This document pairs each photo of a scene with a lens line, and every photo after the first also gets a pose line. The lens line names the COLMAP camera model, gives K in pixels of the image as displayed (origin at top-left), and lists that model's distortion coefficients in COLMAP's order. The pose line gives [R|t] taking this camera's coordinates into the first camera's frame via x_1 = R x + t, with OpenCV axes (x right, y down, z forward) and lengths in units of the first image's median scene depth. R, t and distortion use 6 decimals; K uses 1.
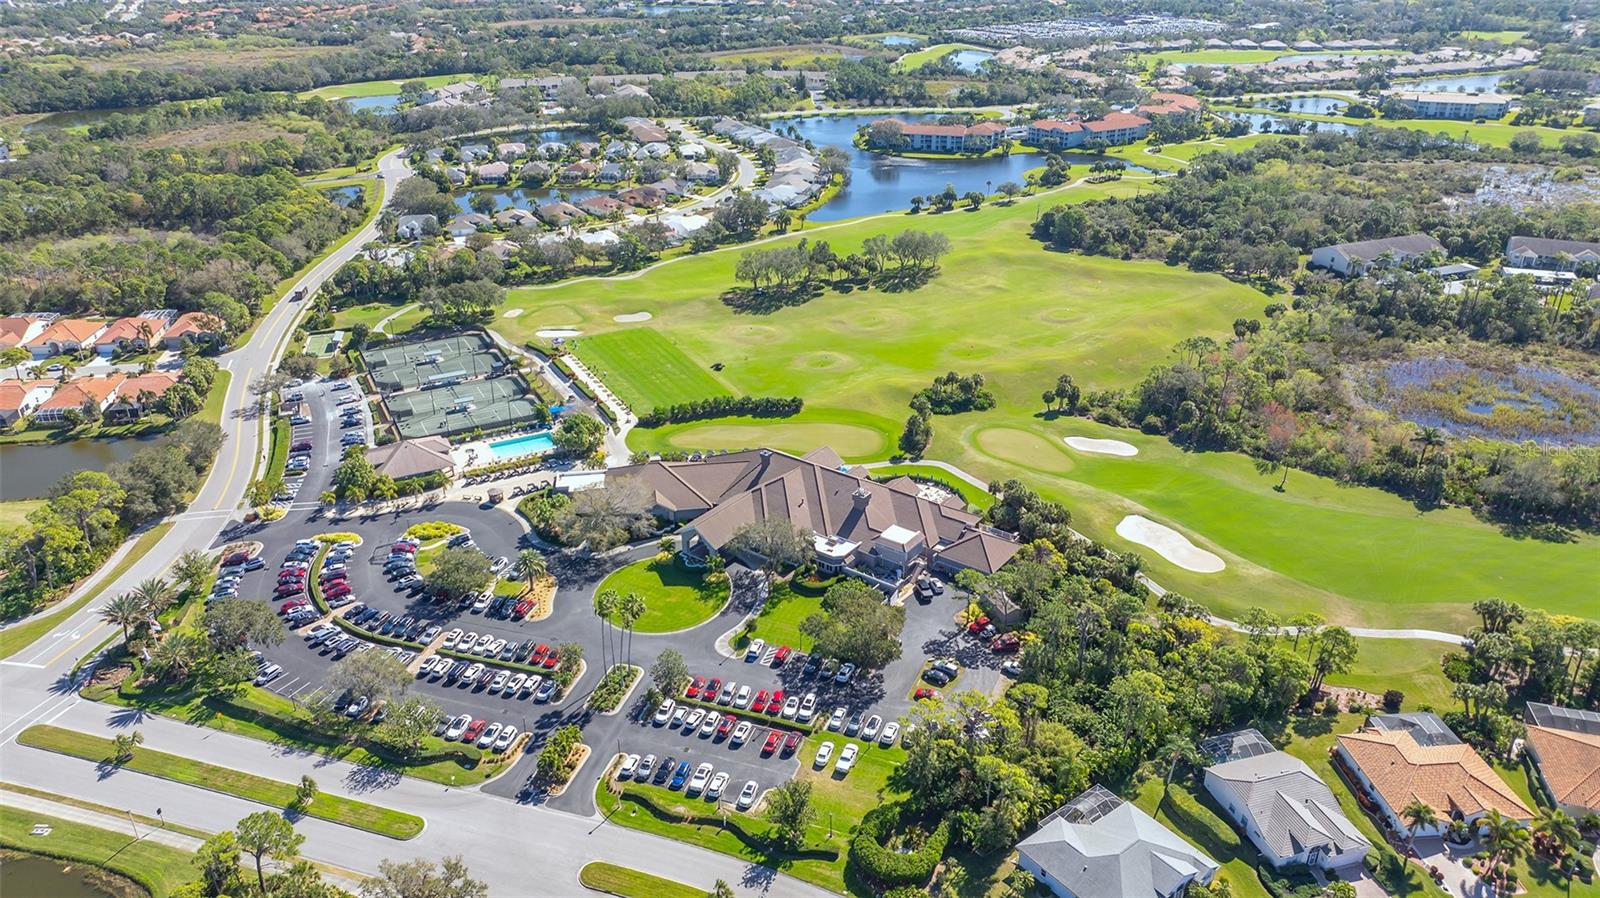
lens RADIAL K [[1124.1, 0, 803.0], [0, 1124.1, 443.8], [0, 0, 1]] dist [-0.031108, 0.026698]
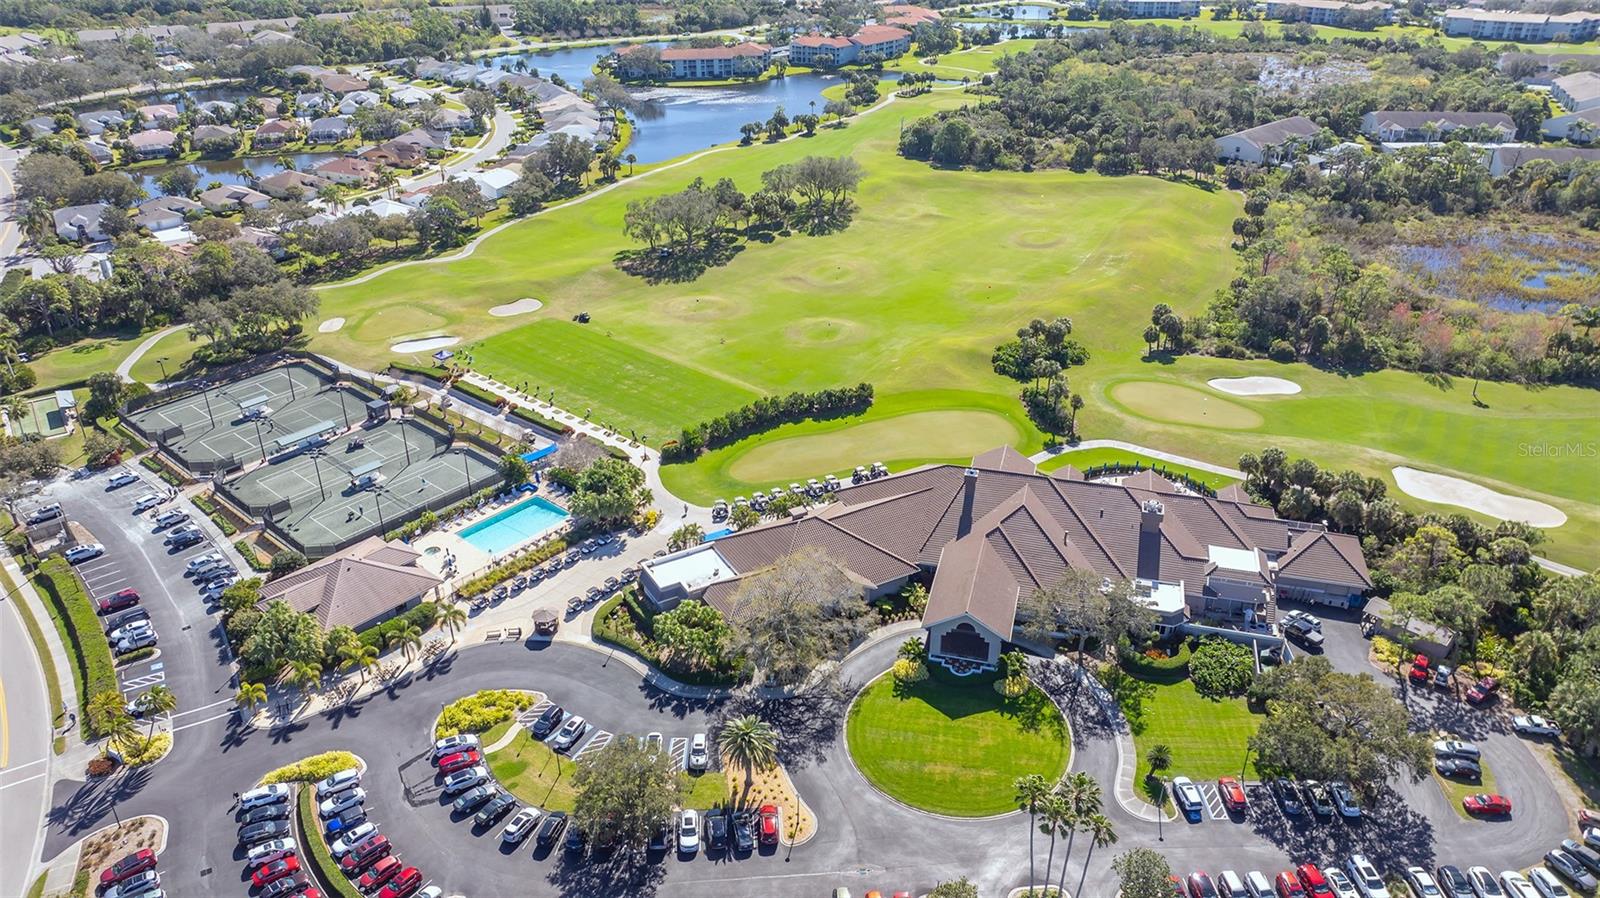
lens RADIAL K [[1124.1, 0, 799.1], [0, 1124.1, 447.6], [0, 0, 1]] dist [-0.031108, 0.026698]
pose [[0.933834, -0.168963, 0.315287, -0.232172], [0.156706, 0.985568, 0.064028, -0.044909], [-0.321555, -0.010384, 0.946834, 0.283579]]
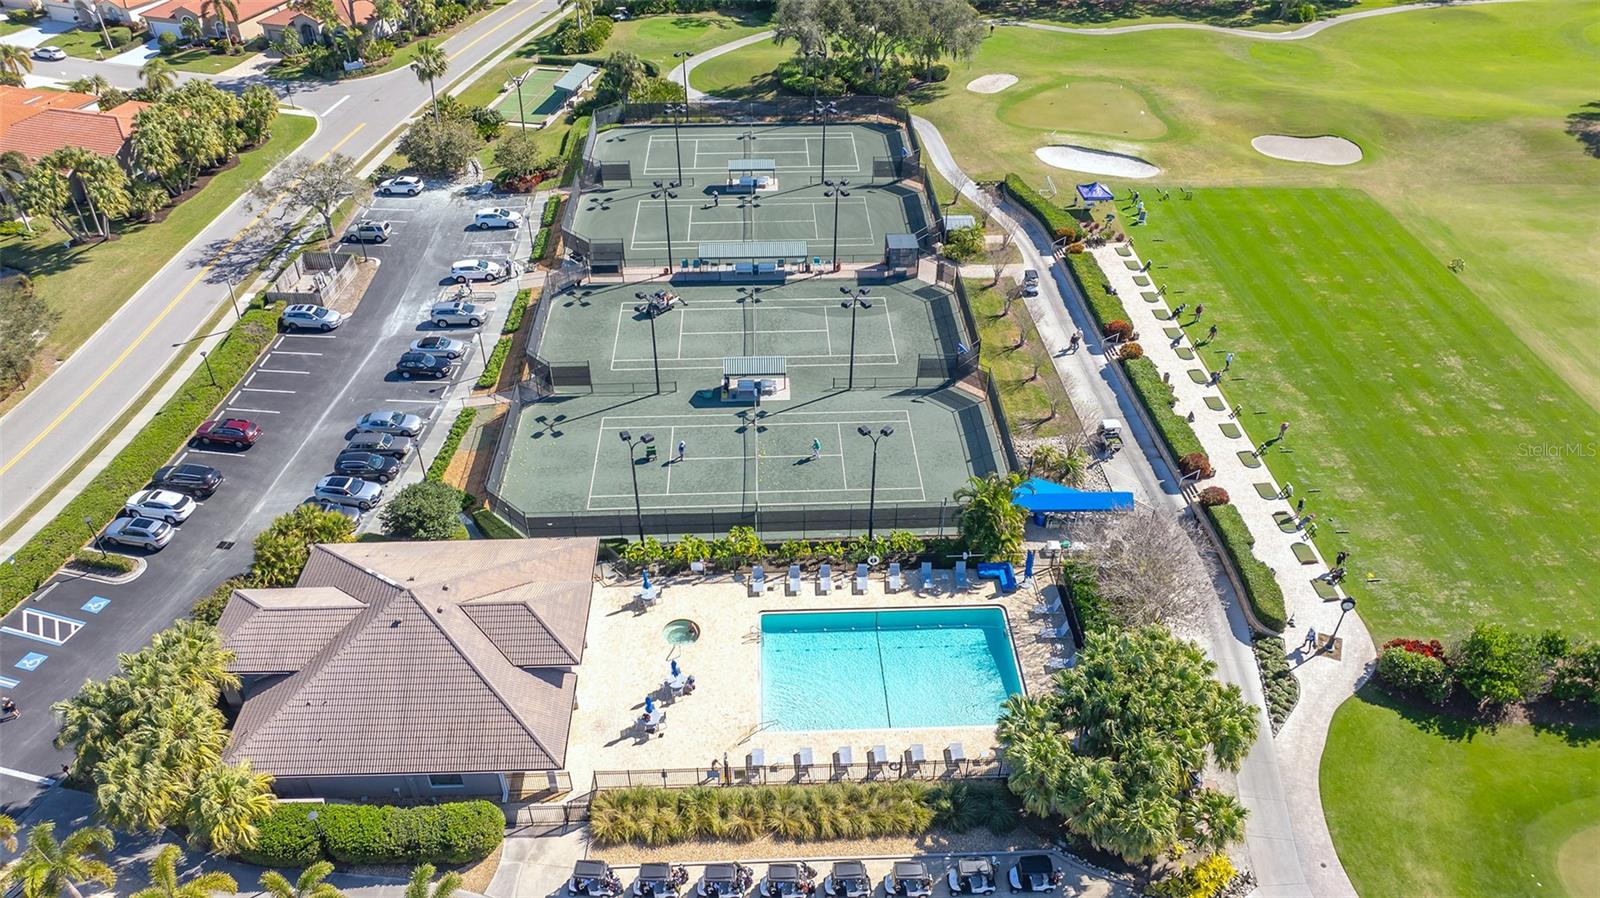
lens RADIAL K [[1124.1, 0, 796.2], [0, 1124.1, 450.6], [0, 0, 1]] dist [-0.031108, 0.026698]
pose [[0.898795, 0.269061, -0.346084, -0.155063], [-0.191434, 0.951130, 0.242290, -0.079117], [0.394362, -0.151517, 0.906378, 0.620094]]
